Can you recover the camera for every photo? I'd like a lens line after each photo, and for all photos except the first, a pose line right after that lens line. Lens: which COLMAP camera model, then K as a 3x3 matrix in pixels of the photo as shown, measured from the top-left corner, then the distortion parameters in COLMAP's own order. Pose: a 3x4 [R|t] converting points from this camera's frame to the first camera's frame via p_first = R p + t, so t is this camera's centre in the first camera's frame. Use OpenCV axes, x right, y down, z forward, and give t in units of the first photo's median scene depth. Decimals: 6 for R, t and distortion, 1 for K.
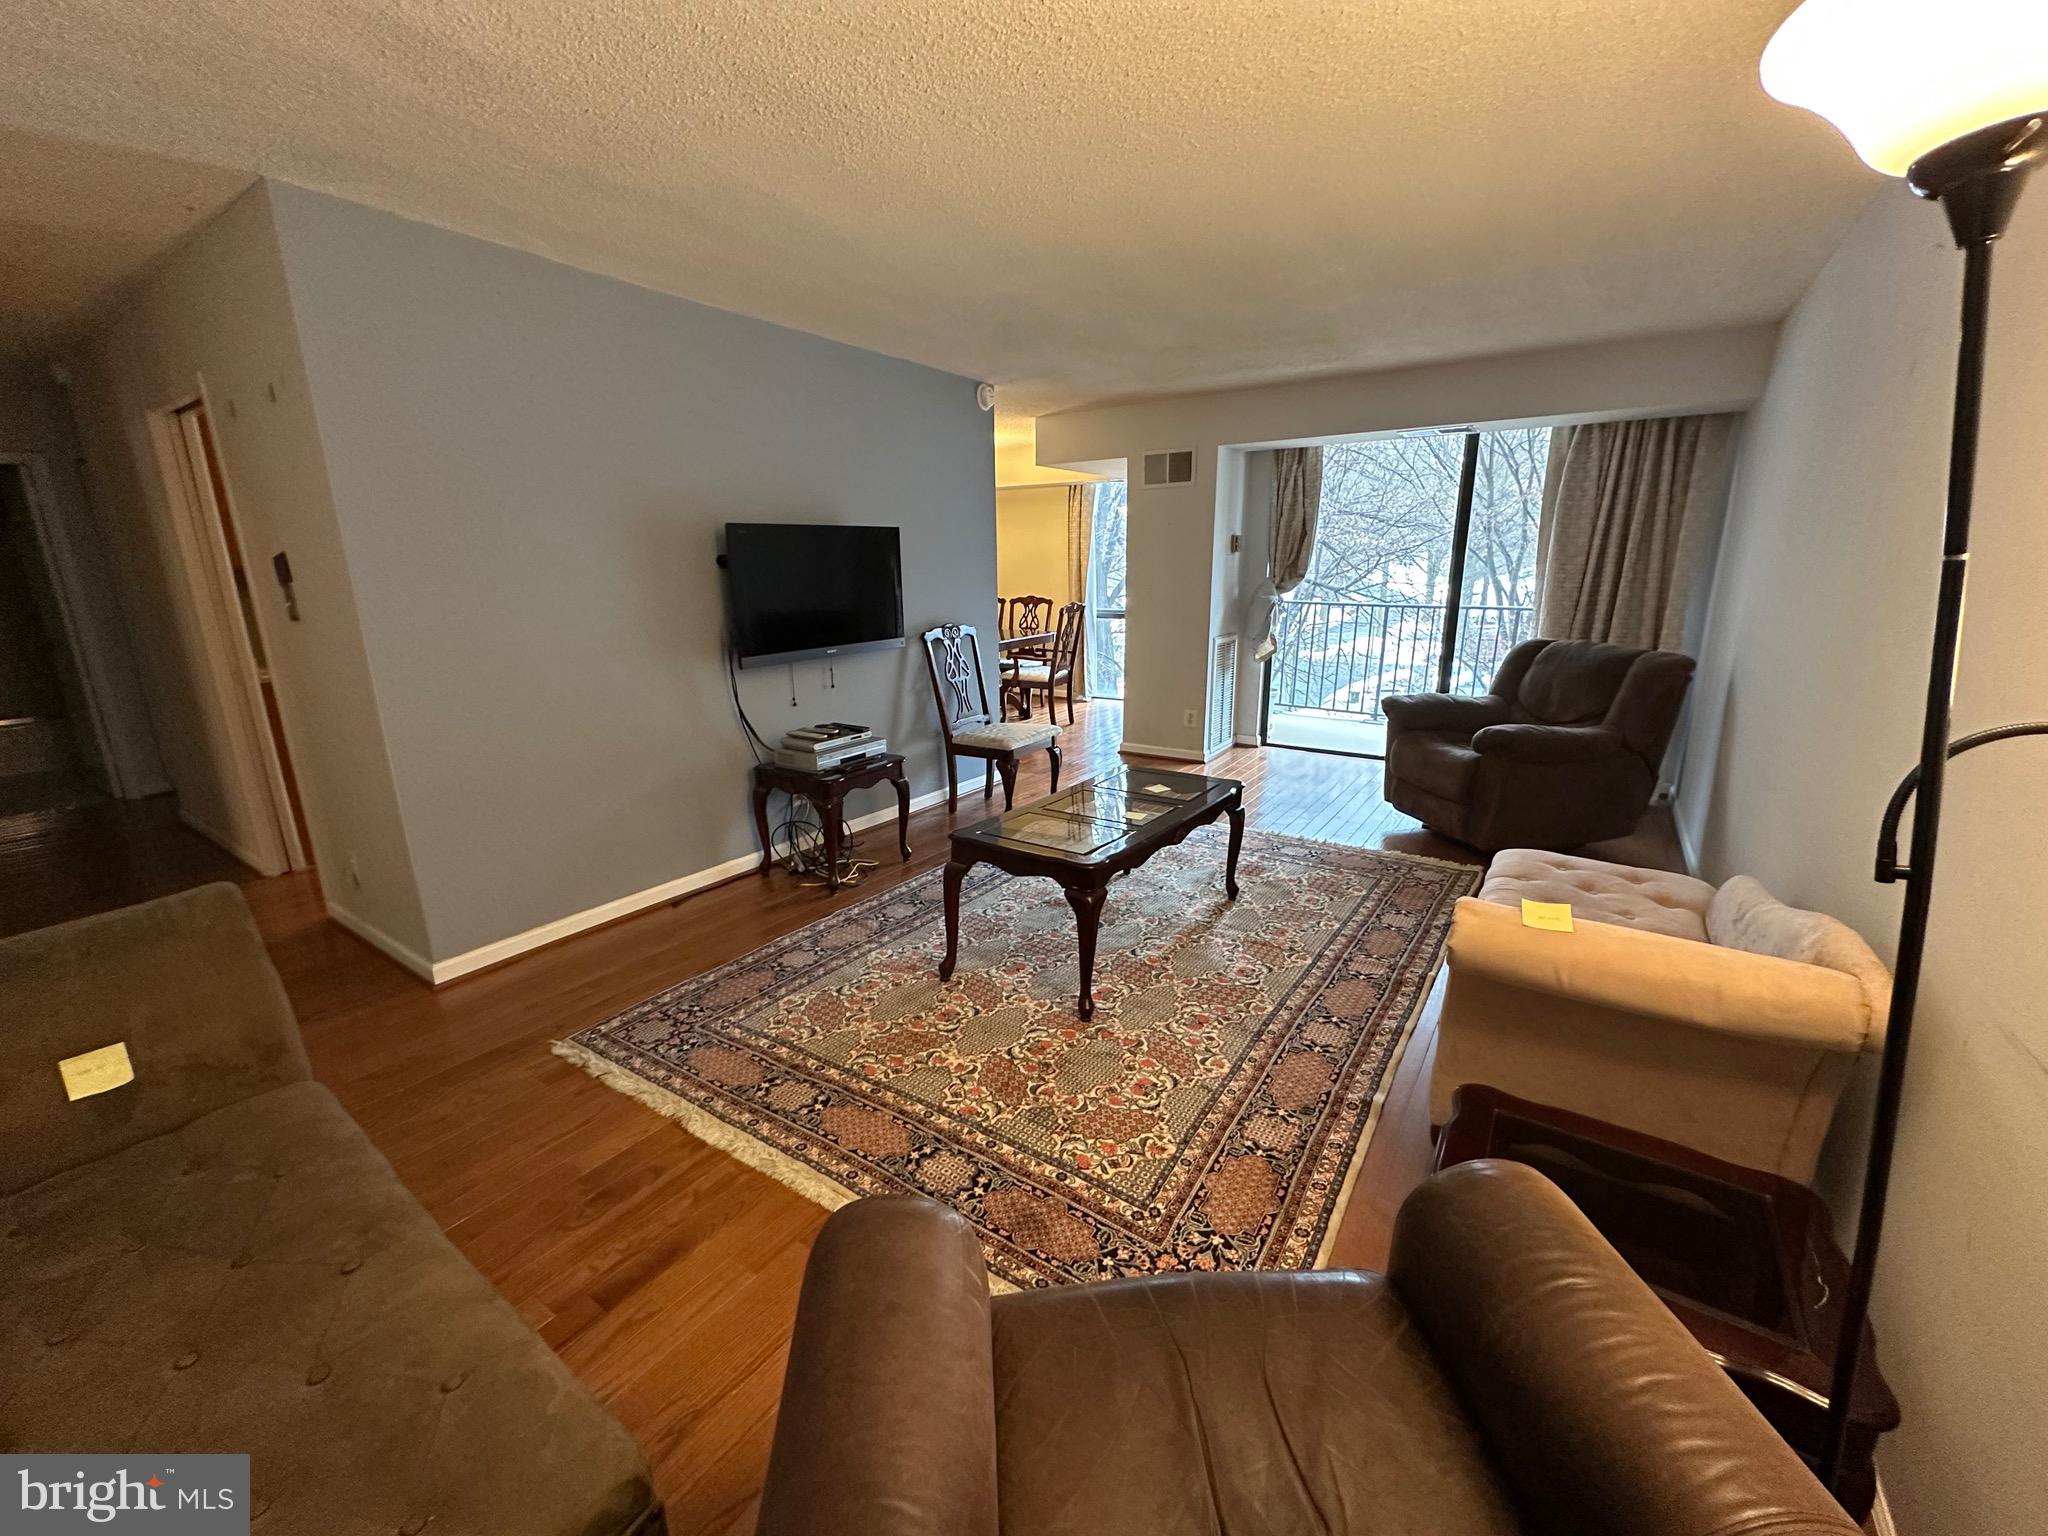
lens RADIAL K [[816.2, 0, 1020.1], [0, 816.2, 774.6], [0, 0, 1]] dist [0.002572, 0.000849]
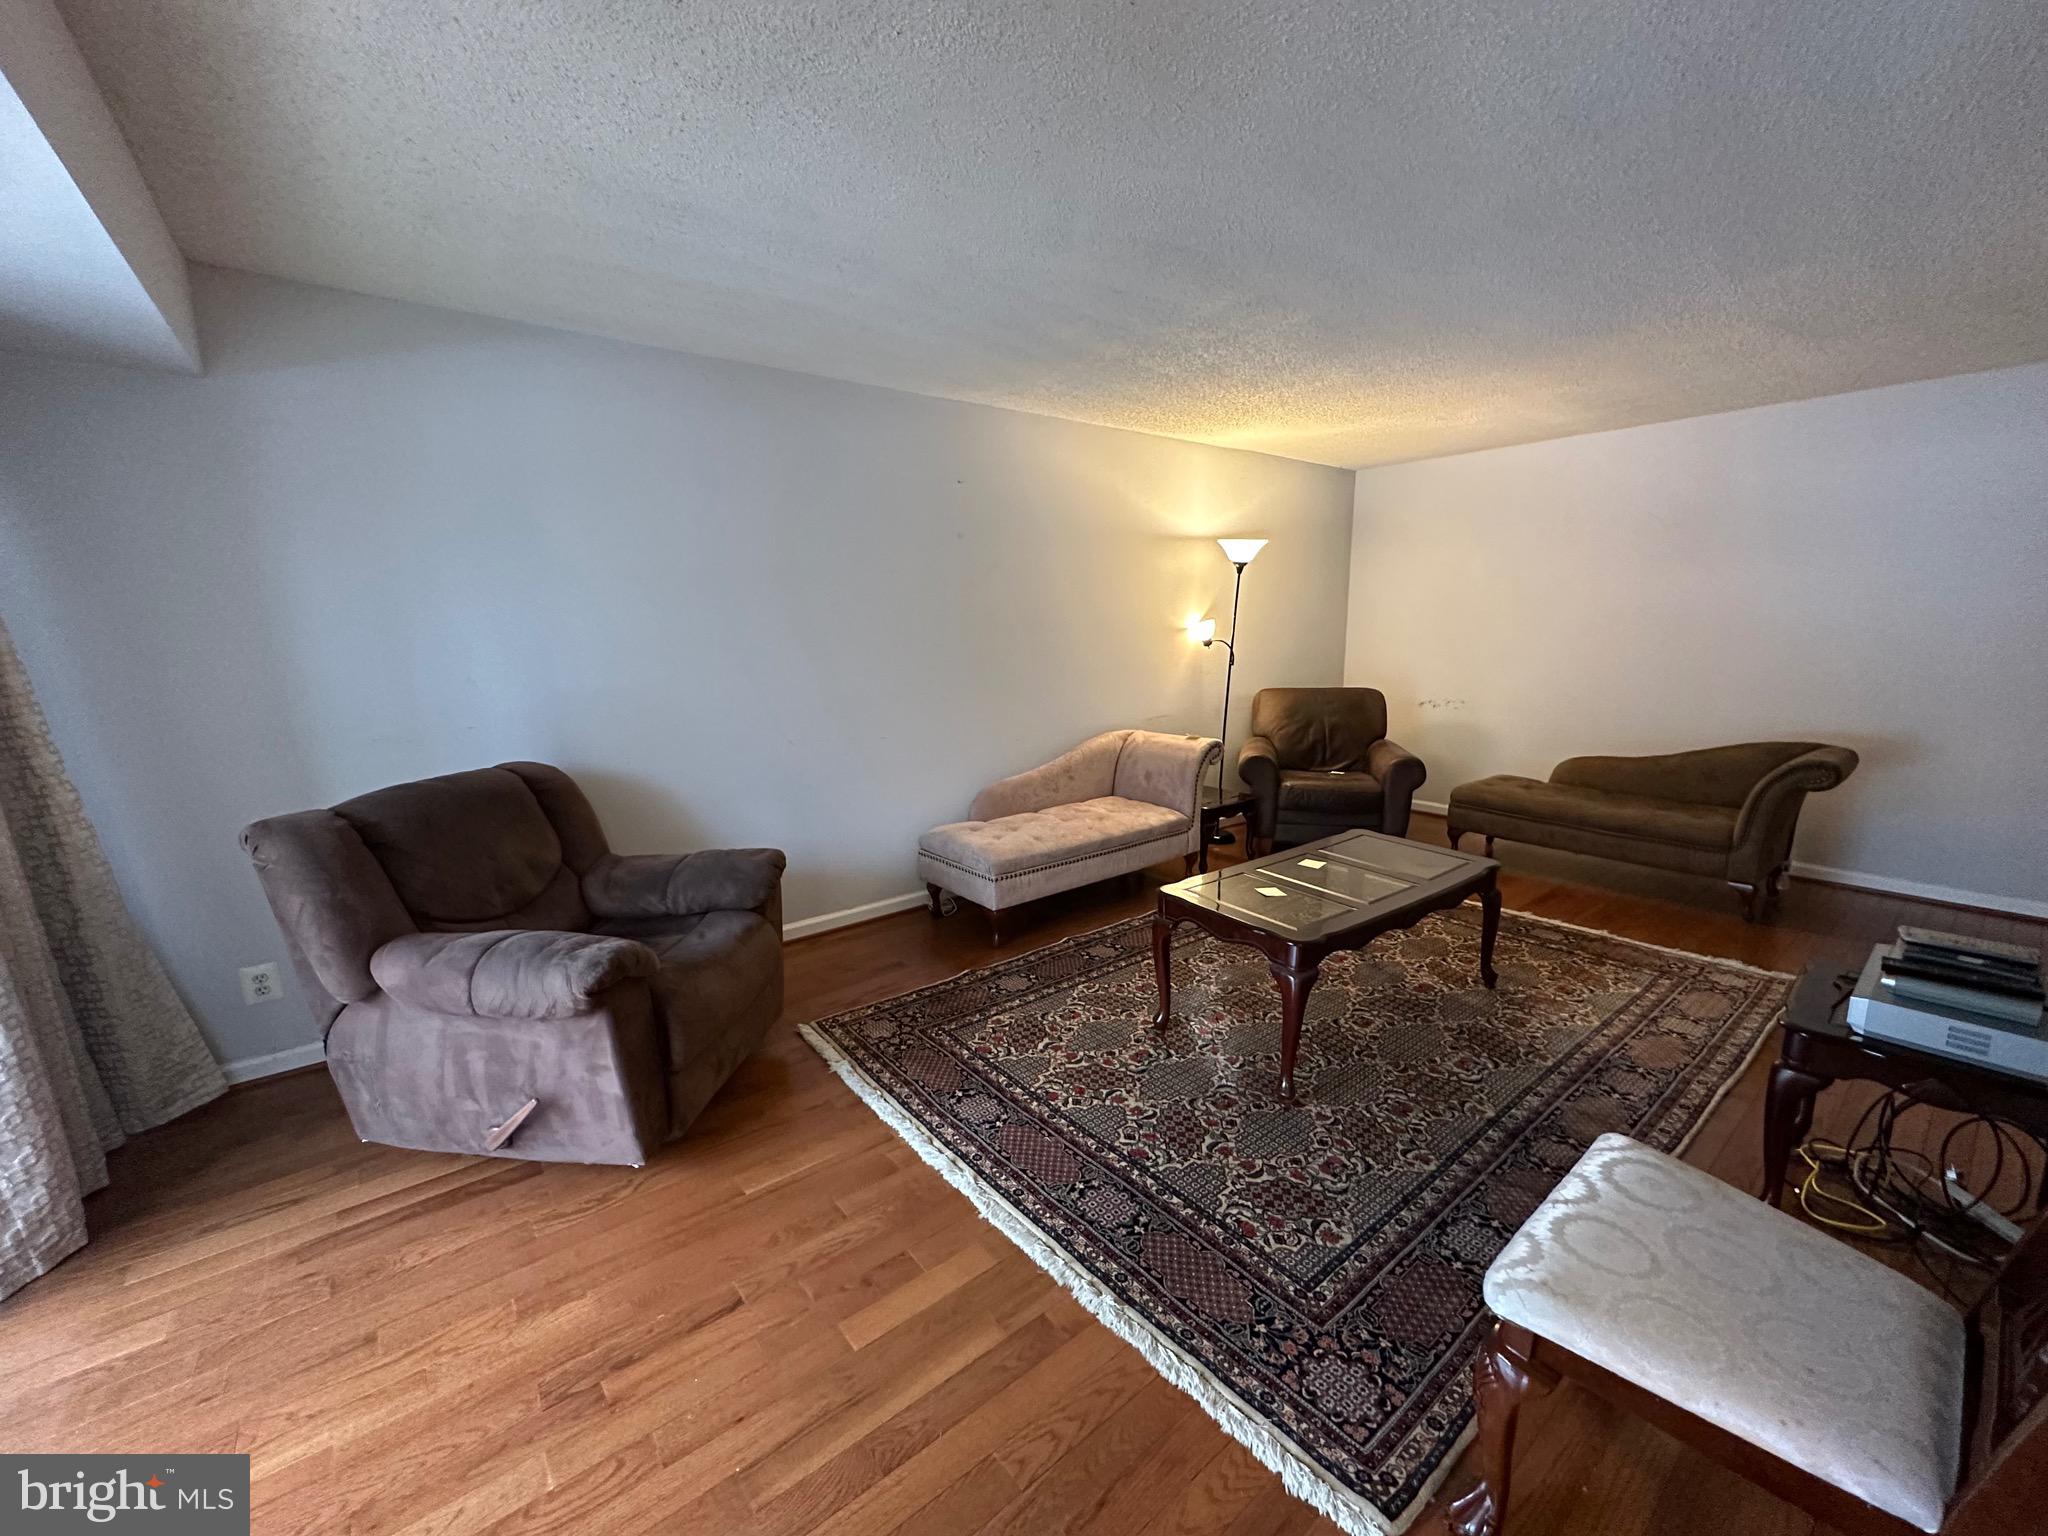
lens RADIAL K [[816.2, 0, 1027.0], [0, 816.2, 747.6], [0, 0, 1]] dist [0.002572, 0.000849]
pose [[-0.958205, -0.019579, 0.285412, 0.174092], [0.097304, 0.915871, 0.389503, -0.460081], [-0.269026, 0.400996, -0.875687, 1.742810]]
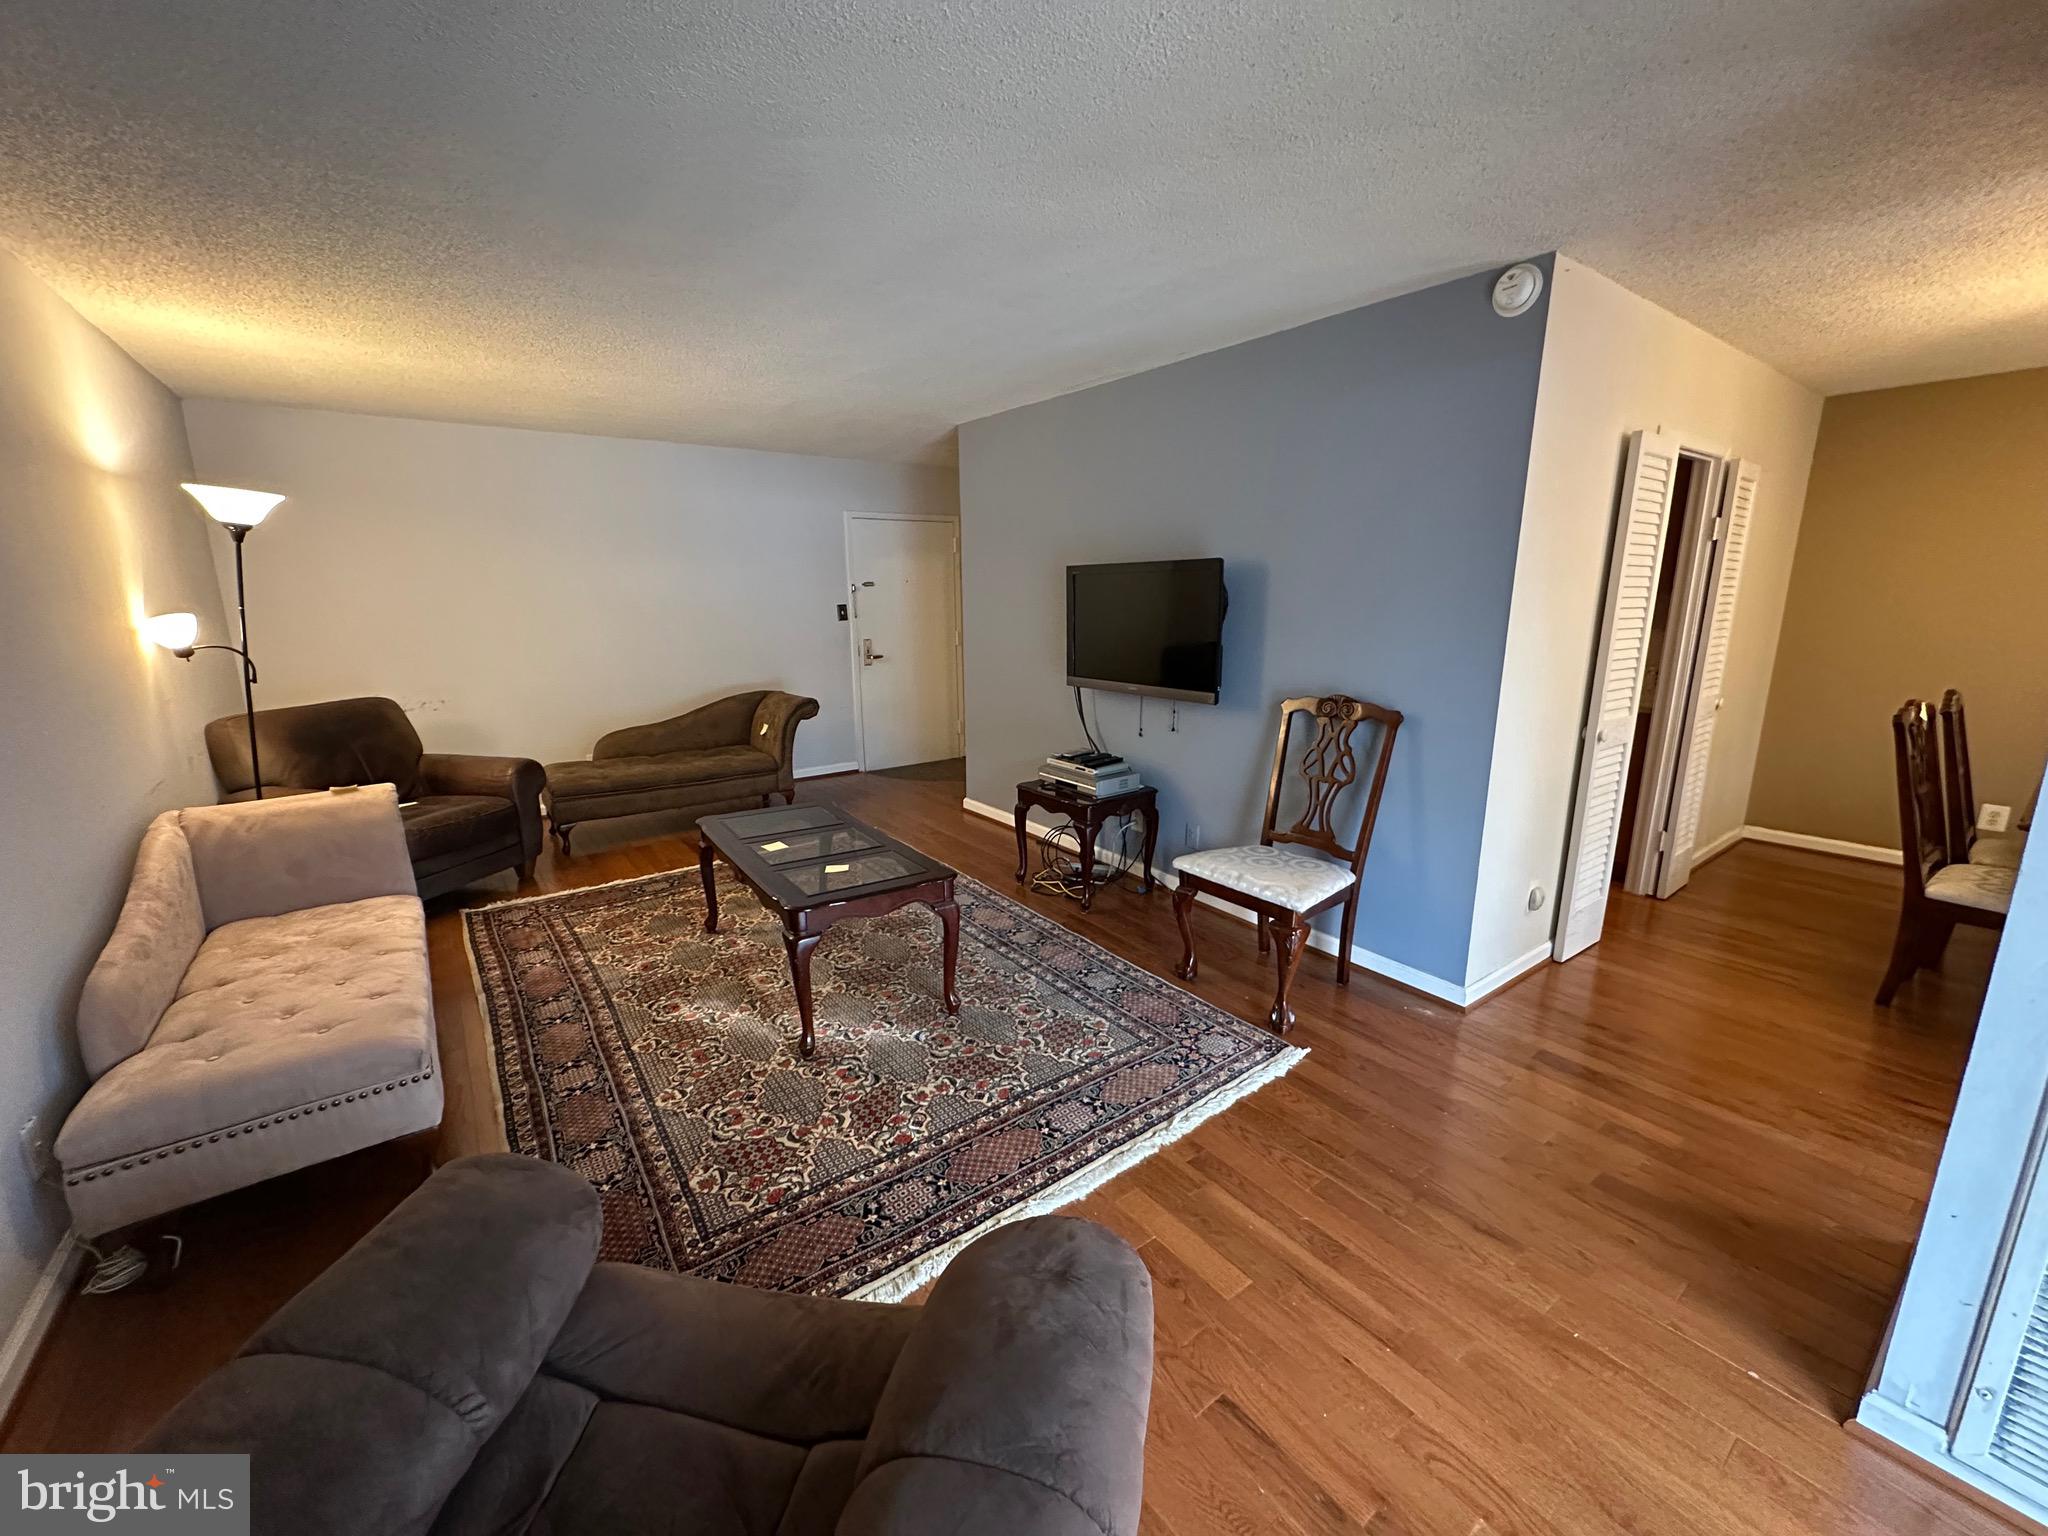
lens RADIAL K [[816.2, 0, 1008.9], [0, 816.2, 755.9], [0, 0, 1]] dist [0.002572, 0.000849]
pose [[-0.332114, 0.203937, -0.920929, 0.889634], [-0.230815, 0.929092, 0.288984, -0.388282], [0.914563, 0.308540, -0.261492, 1.370439]]
